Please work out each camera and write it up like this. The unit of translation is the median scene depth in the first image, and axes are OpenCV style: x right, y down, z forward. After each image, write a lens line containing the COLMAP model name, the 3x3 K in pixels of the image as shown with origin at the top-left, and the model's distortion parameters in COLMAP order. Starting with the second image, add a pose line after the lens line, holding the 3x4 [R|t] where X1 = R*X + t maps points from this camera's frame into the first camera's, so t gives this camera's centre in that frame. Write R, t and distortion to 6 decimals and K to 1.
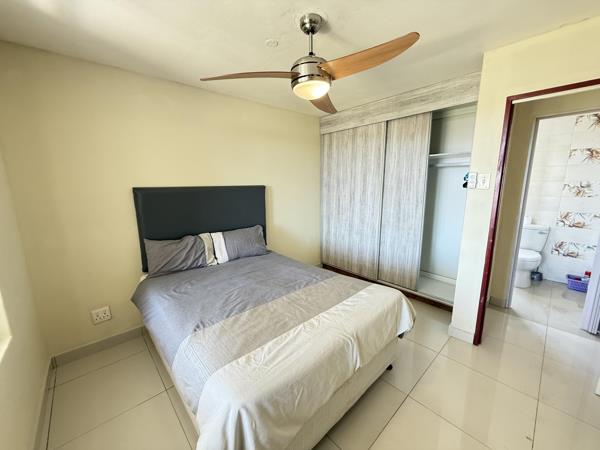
lens RADIAL K [[238.0, 0, 297.7], [0, 238.0, 223.5], [0, 0, 1]] dist [0.000785, -0.000038]
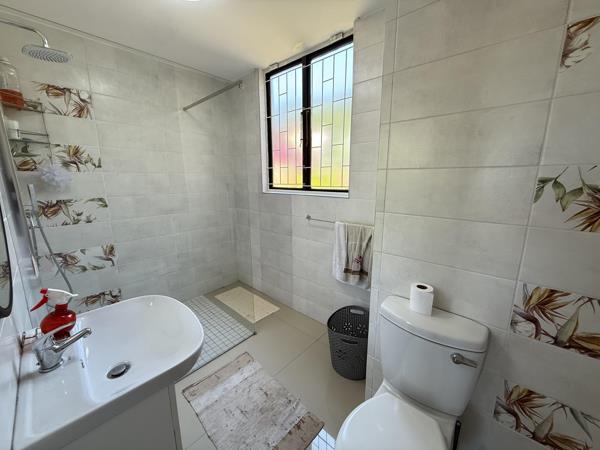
lens RADIAL K [[238.0, 0, 301.9], [0, 238.0, 225.7], [0, 0, 1]] dist [0.000785, -0.000038]
pose [[0.995056, -0.012623, 0.098514, 0.828086], [0.010763, 0.999754, 0.019382, -0.120855], [-0.098734, -0.018226, 0.994947, 0.759591]]
